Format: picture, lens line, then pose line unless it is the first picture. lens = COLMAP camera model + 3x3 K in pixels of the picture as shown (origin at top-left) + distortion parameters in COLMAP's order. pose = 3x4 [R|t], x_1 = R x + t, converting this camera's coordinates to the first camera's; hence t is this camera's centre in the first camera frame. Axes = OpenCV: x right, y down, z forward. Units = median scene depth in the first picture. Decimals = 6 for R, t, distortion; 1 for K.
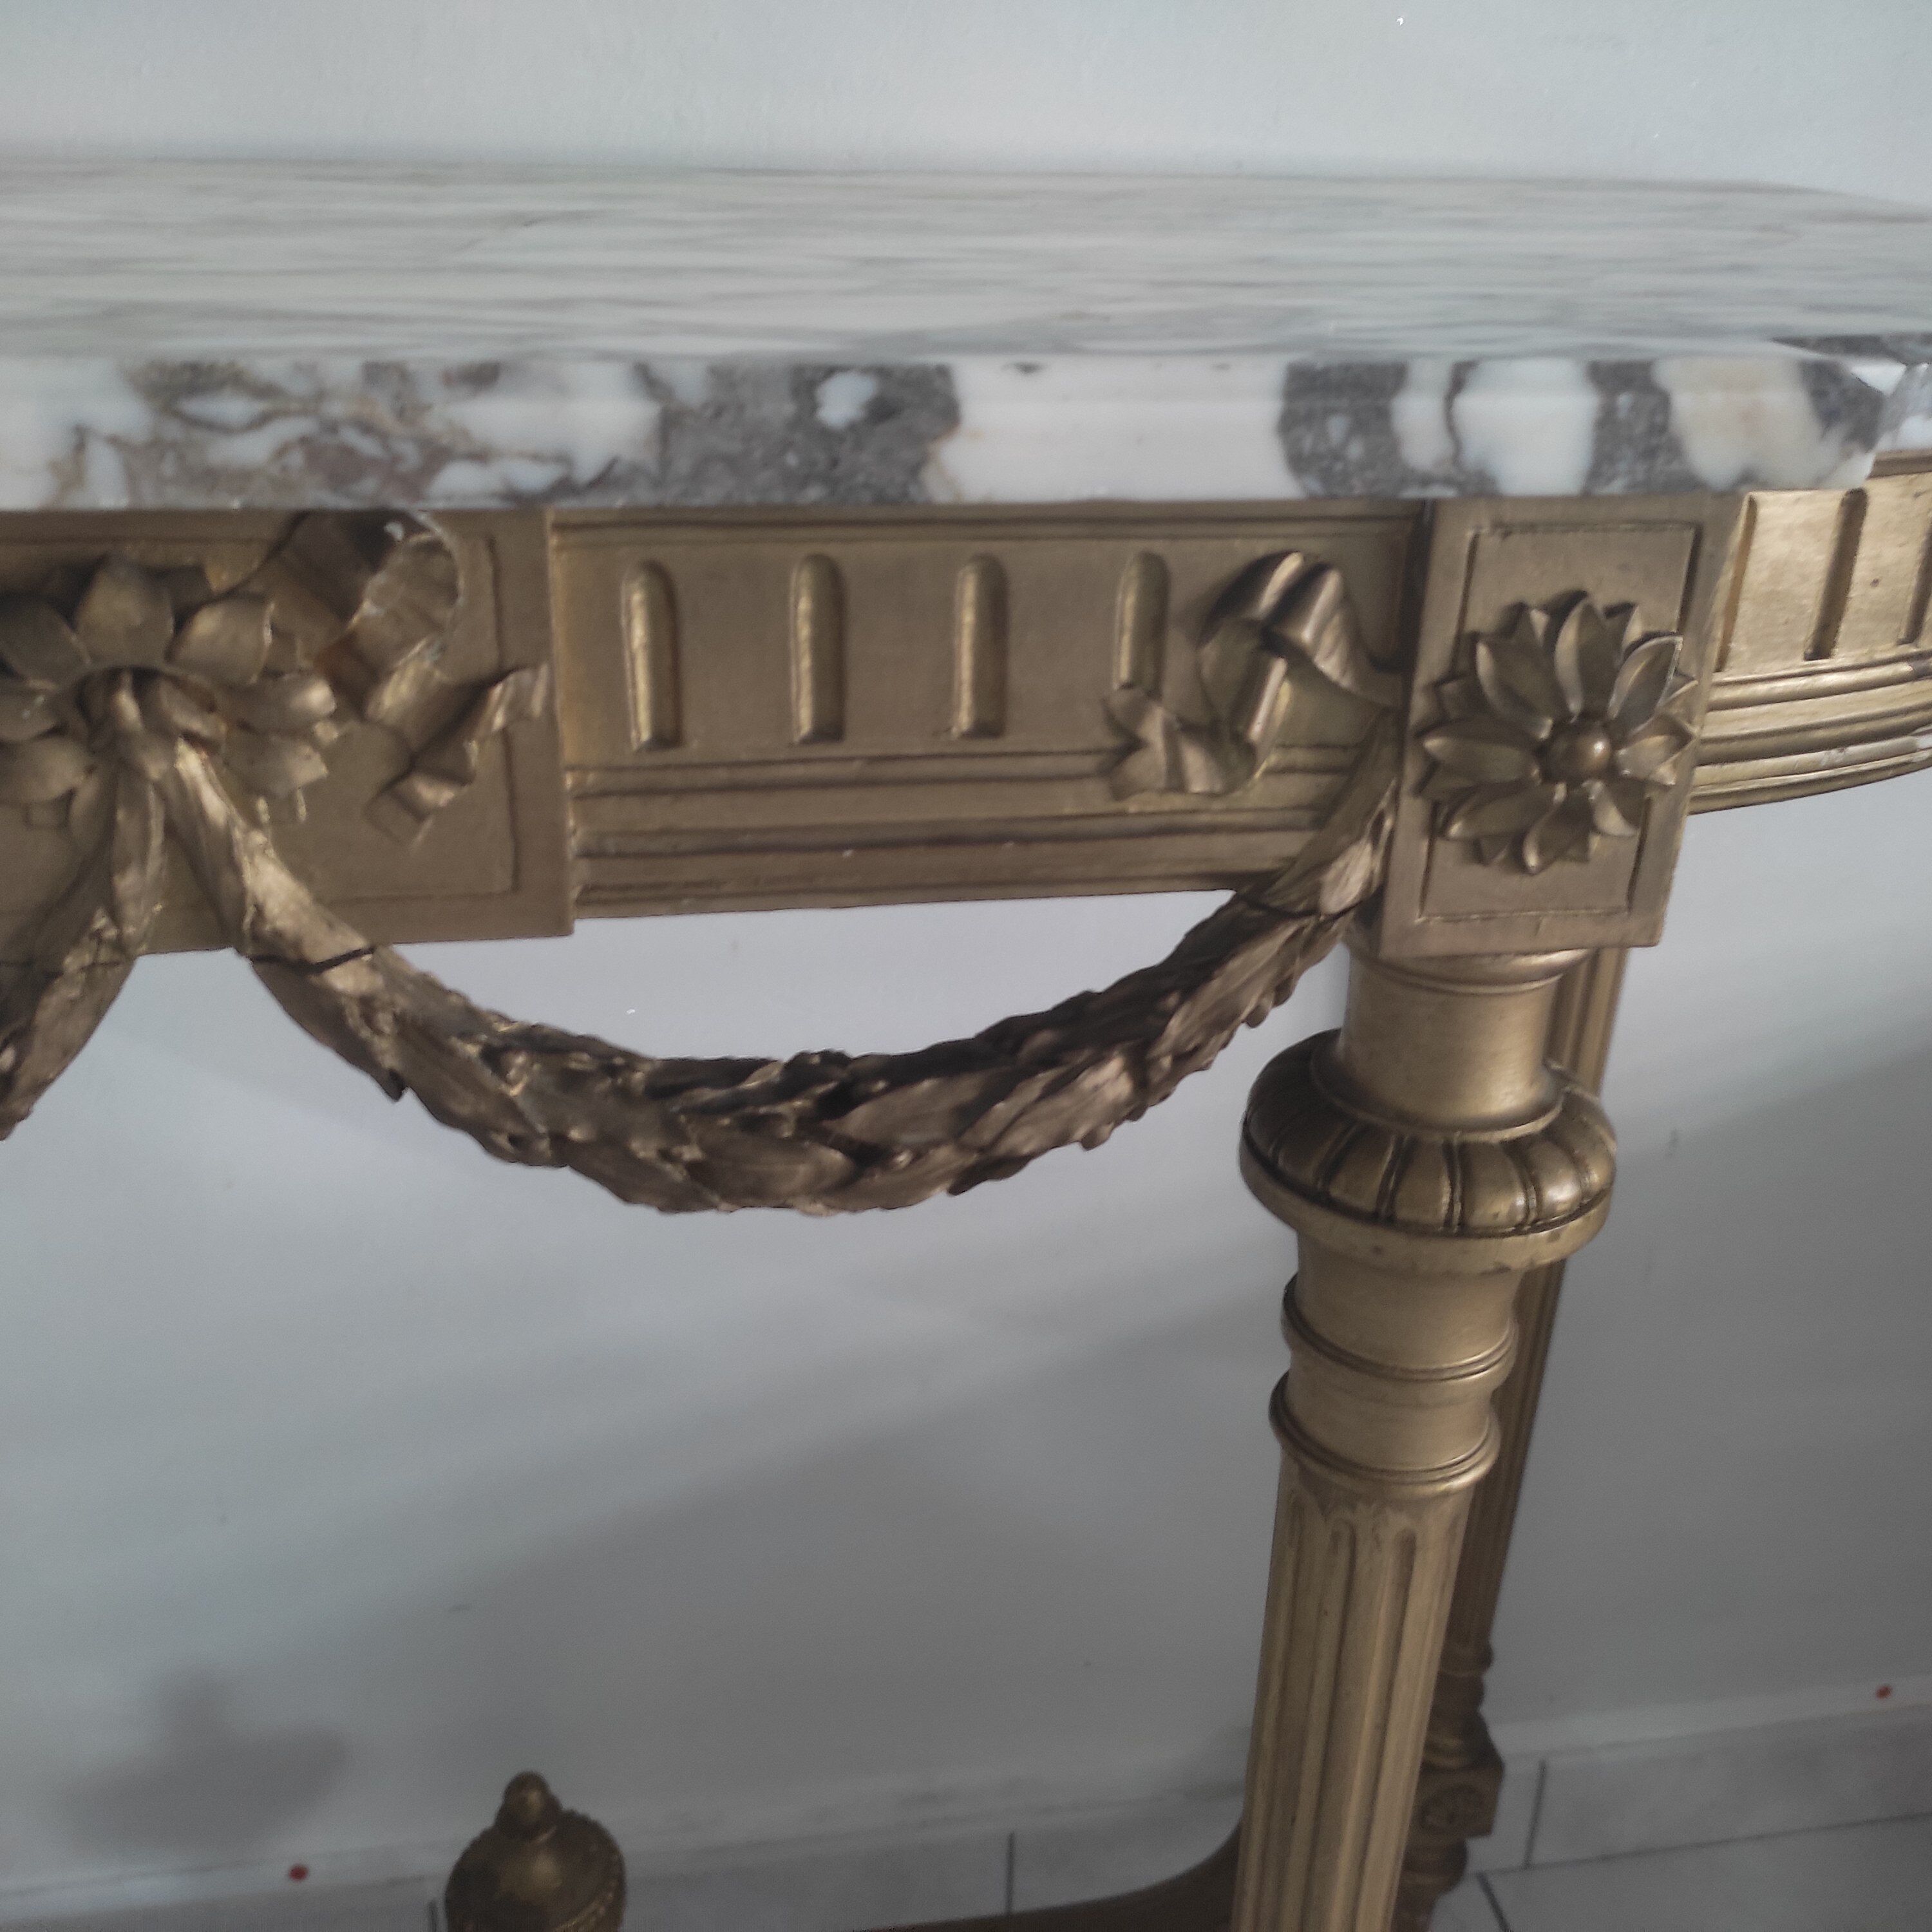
lens RADIAL K [[1977.4, 0, 976.5], [0, 1977.4, 984.6], [0, 0, 1]] dist [0.031304, 0.000000]
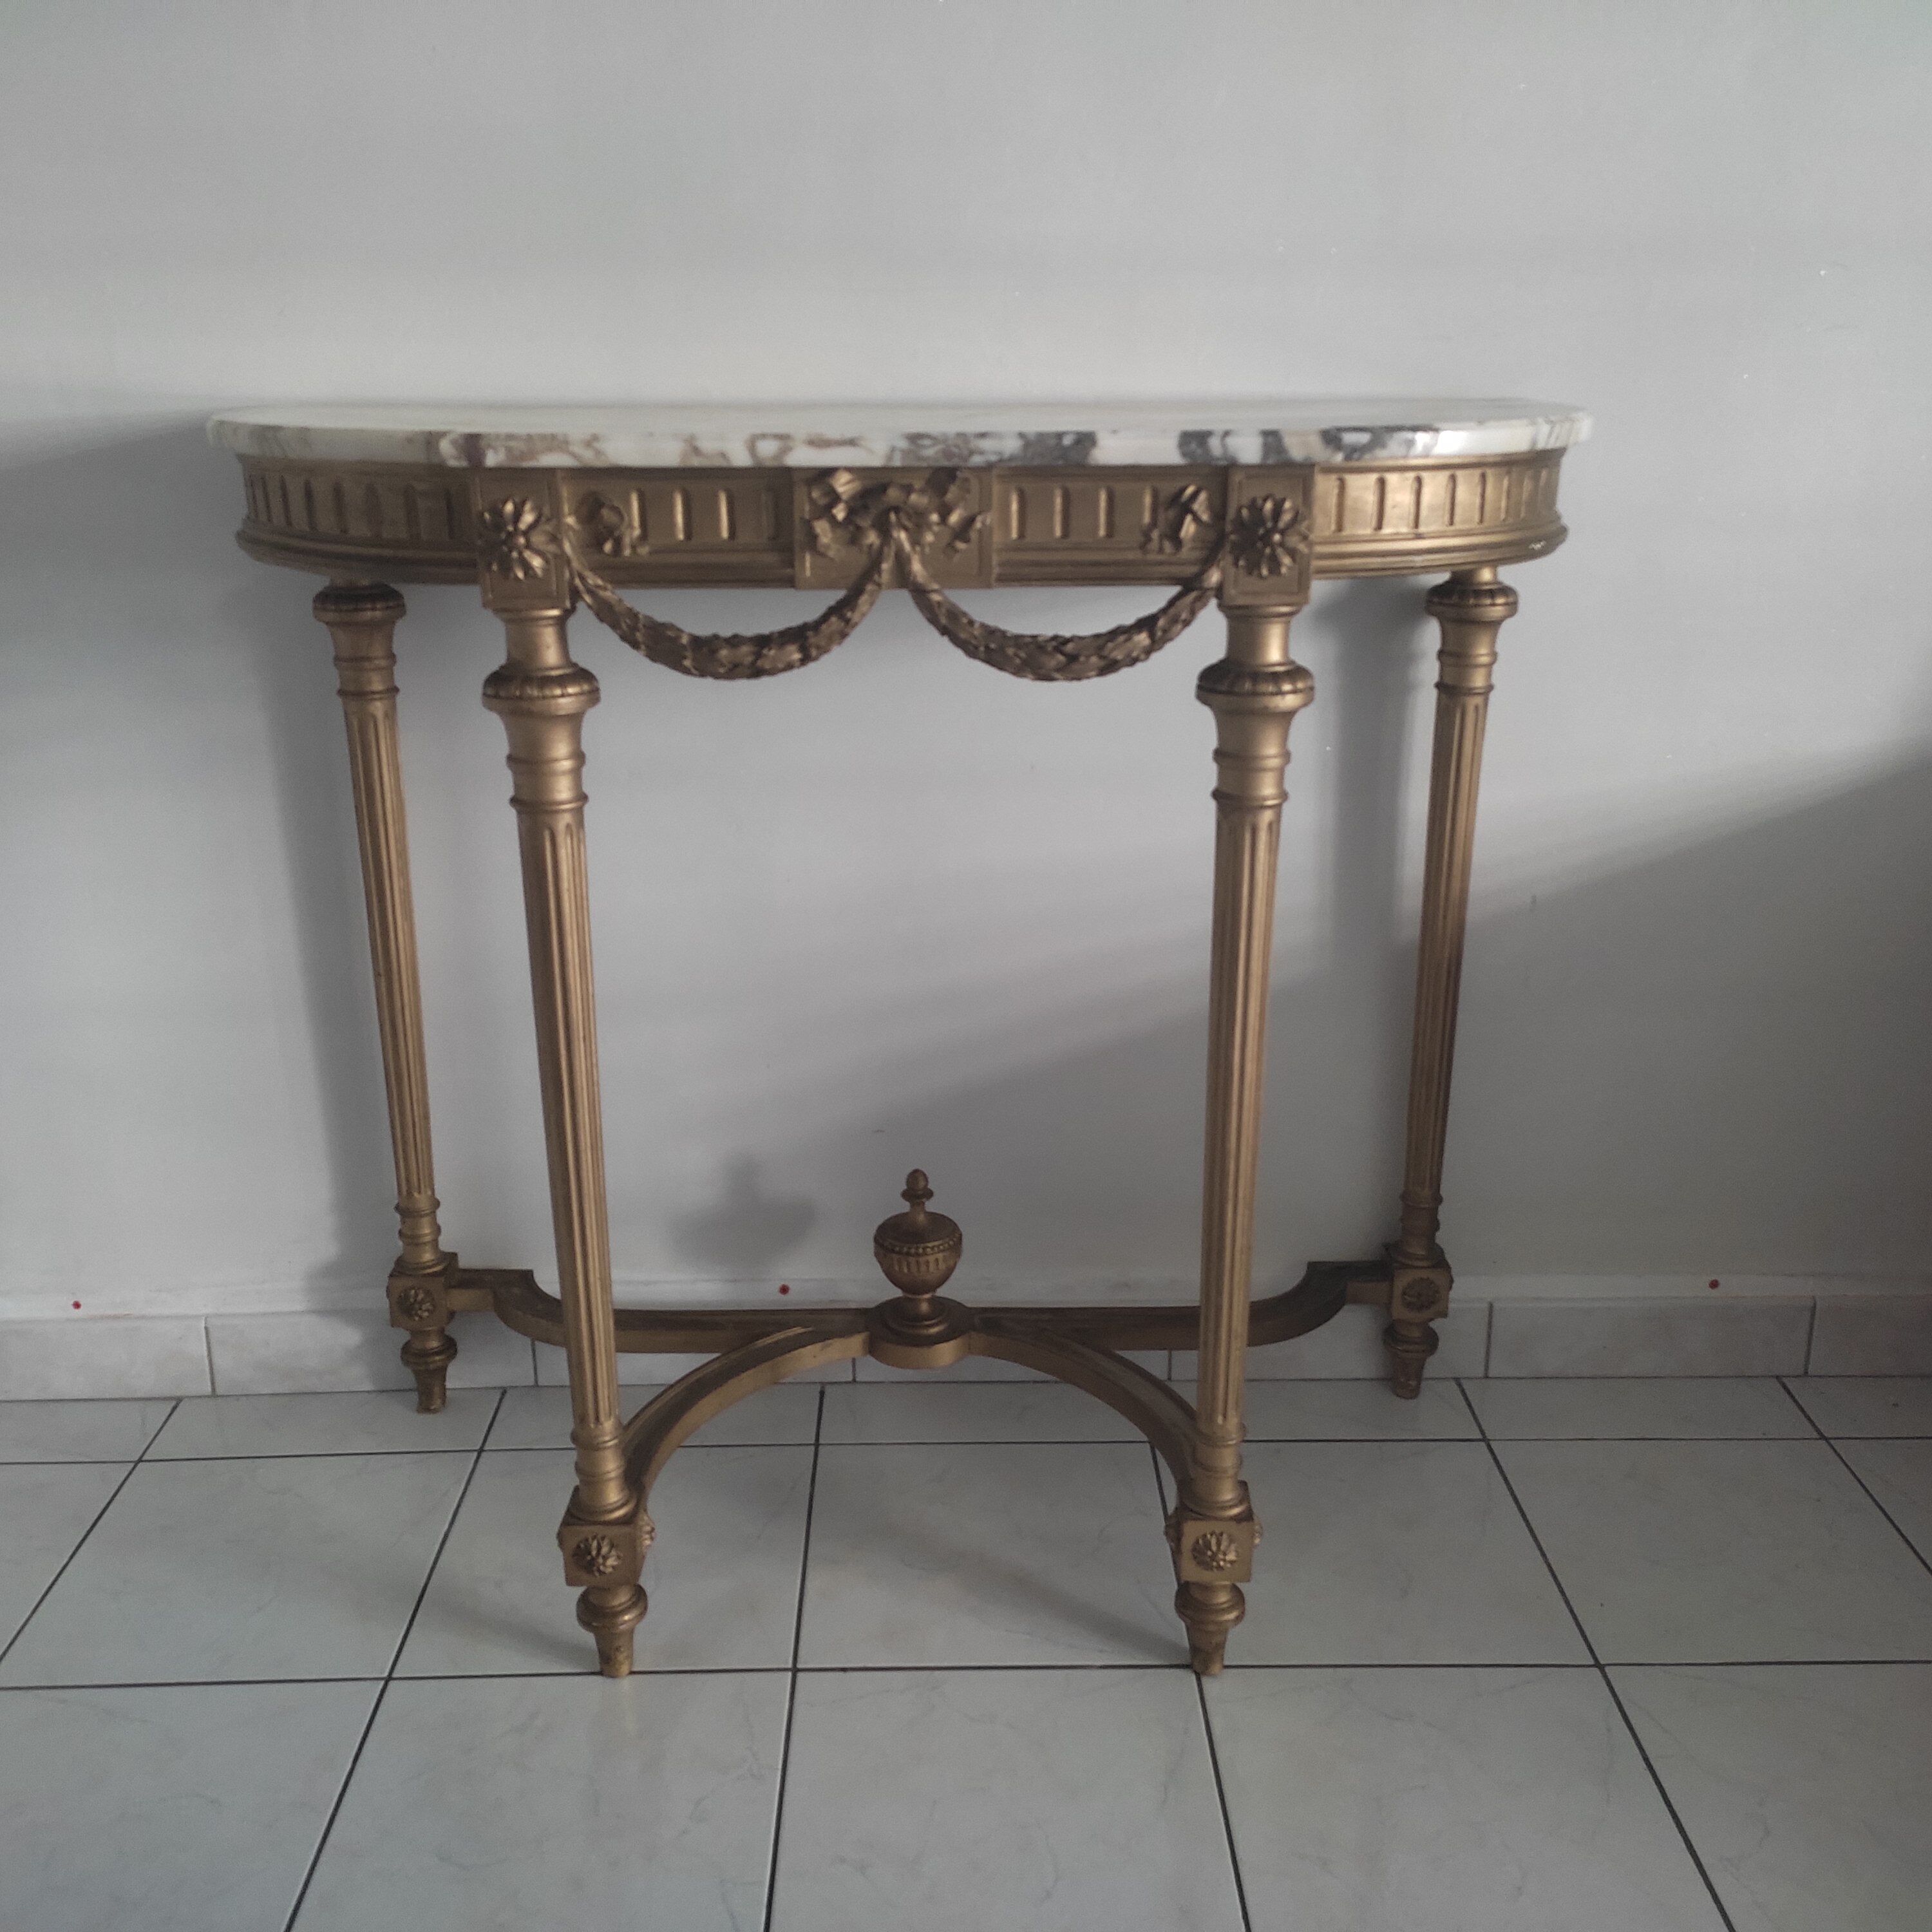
lens RADIAL K [[1977.4, 0, 965.5], [0, 1977.4, 968.7], [0, 0, 1]] dist [0.031304, 0.000000]
pose [[0.987919, 0.019615, -0.153727, 0.319748], [-0.039612, 0.990967, -0.128122, 1.129713], [0.149825, 0.132663, 0.979772, -2.480091]]
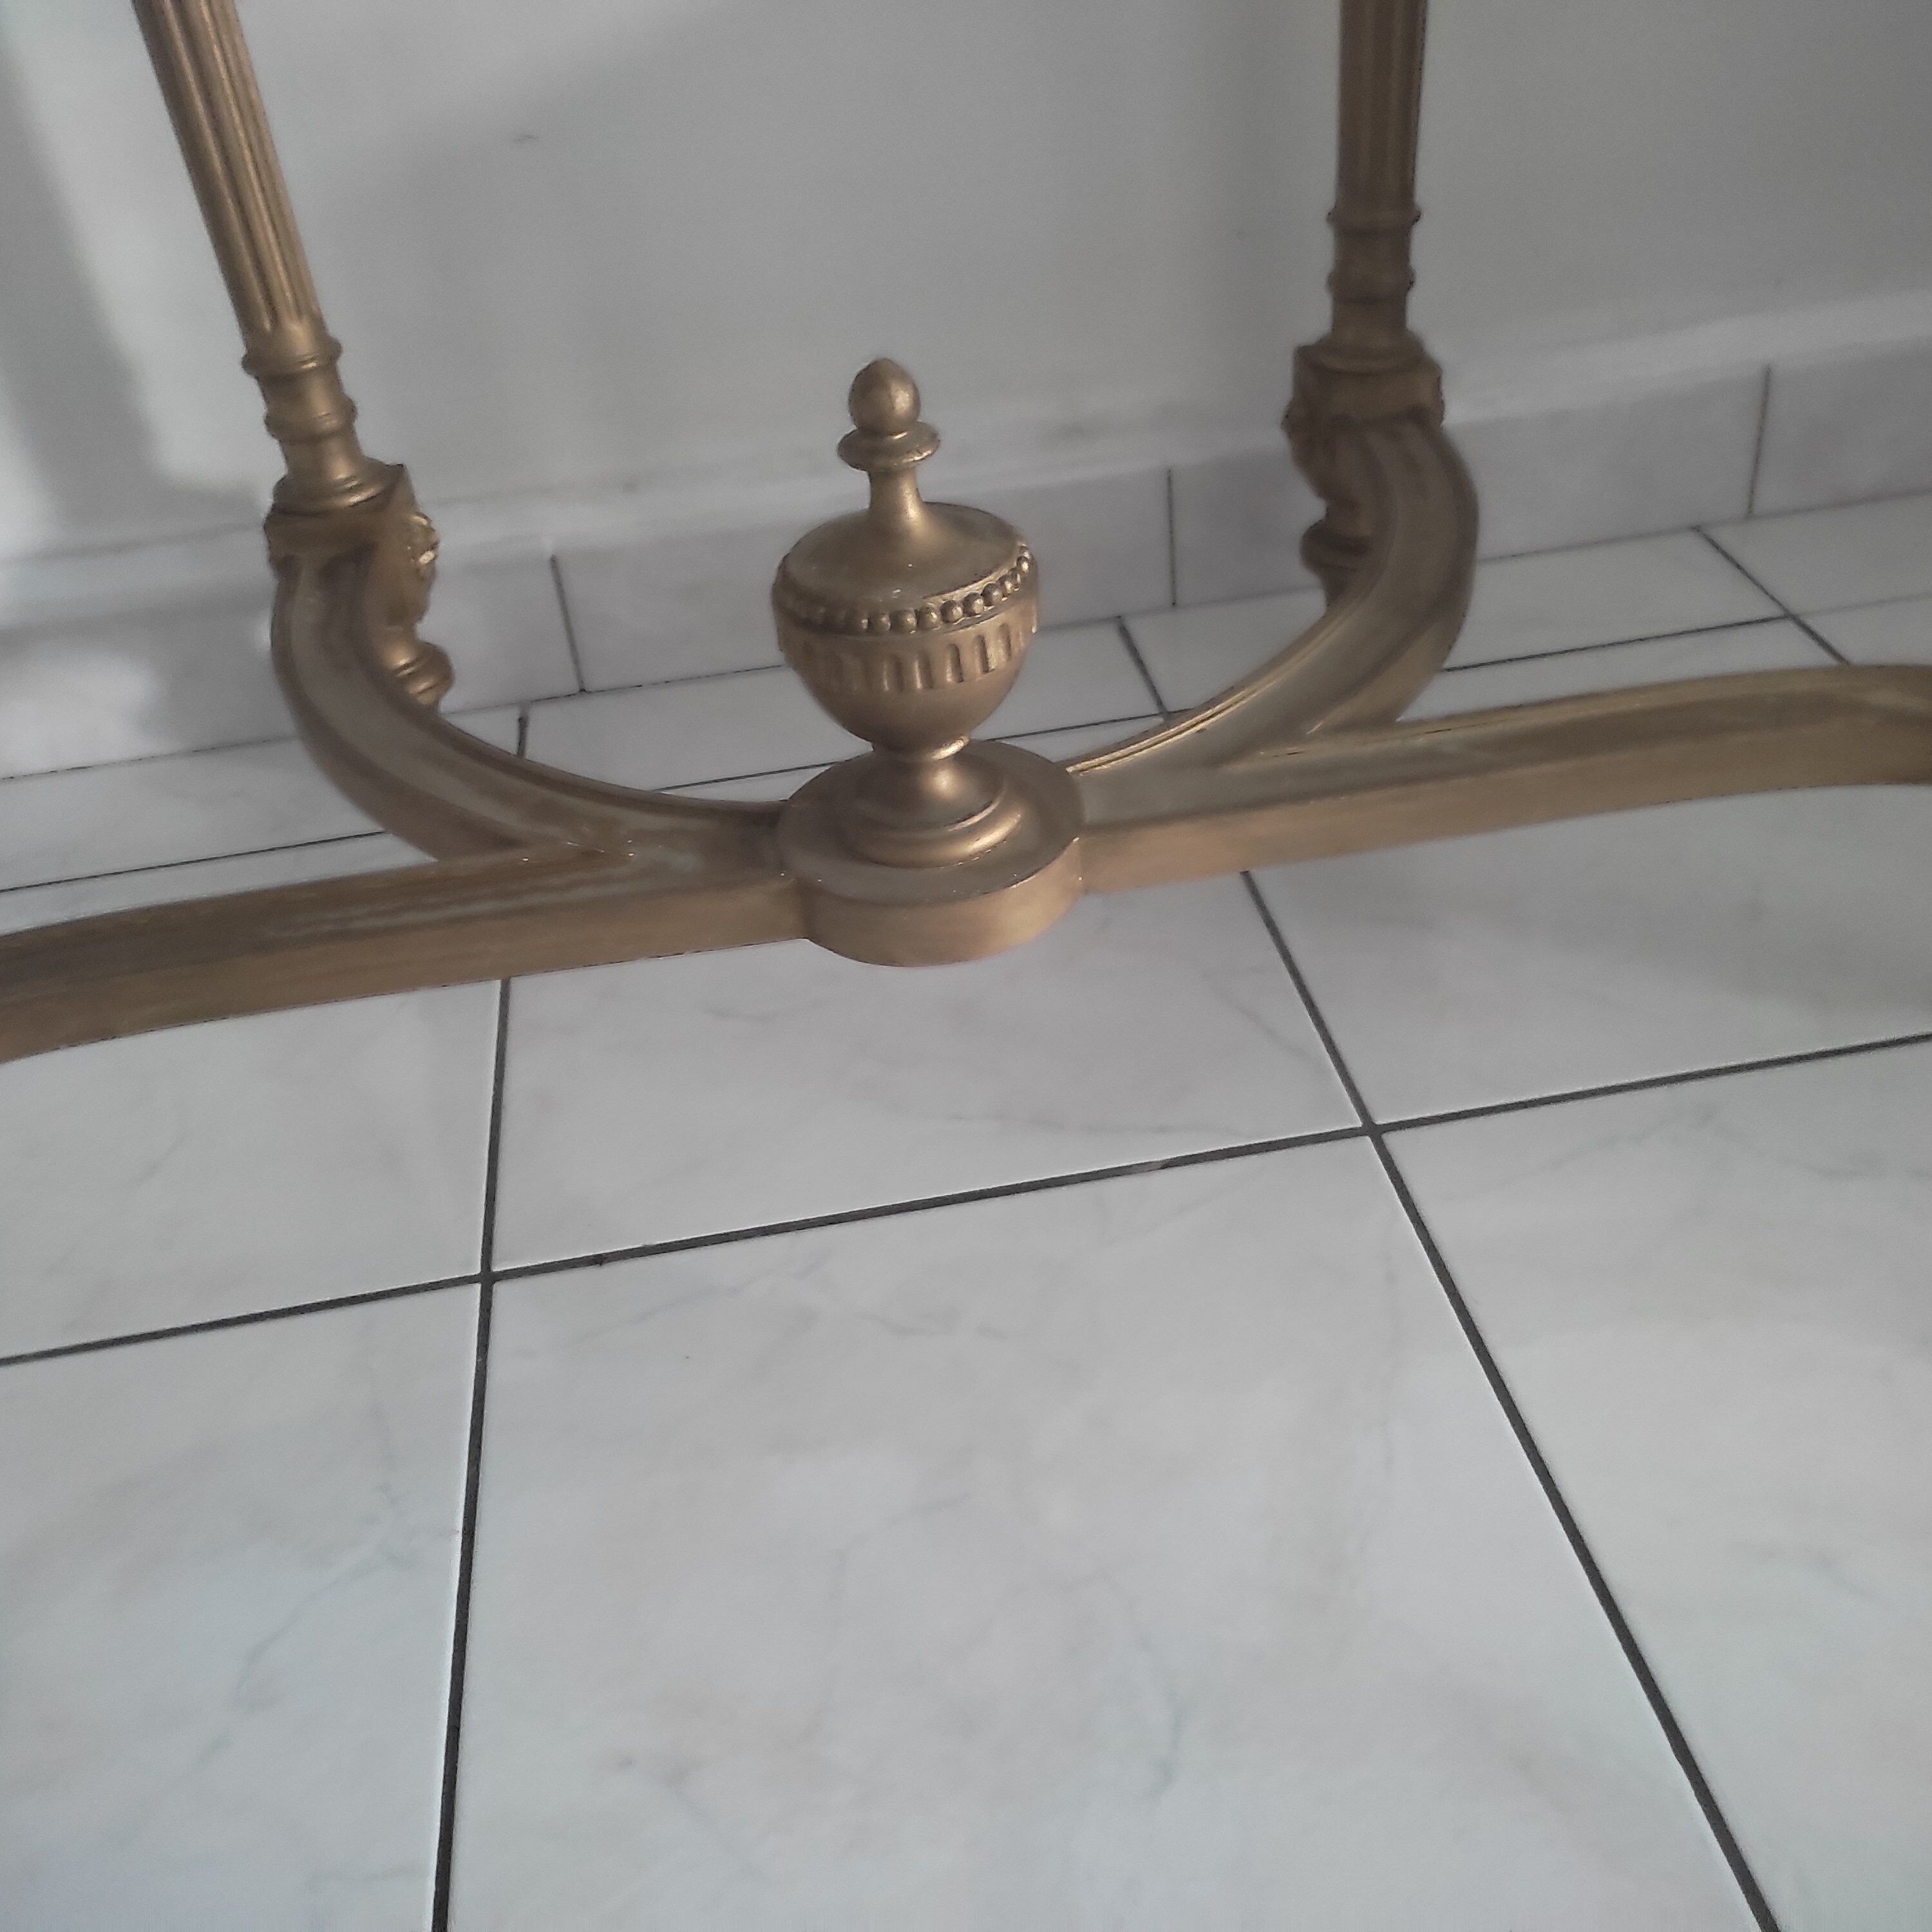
lens RADIAL K [[1977.4, 0, 980.8], [0, 1977.4, 997.3], [0, 0, 1]] dist [0.031304, 0.000000]
pose [[0.993400, -0.082499, -0.079688, -0.047950], [0.095724, 0.979049, 0.179720, 1.555913], [0.063191, -0.186162, 0.980485, 0.192958]]
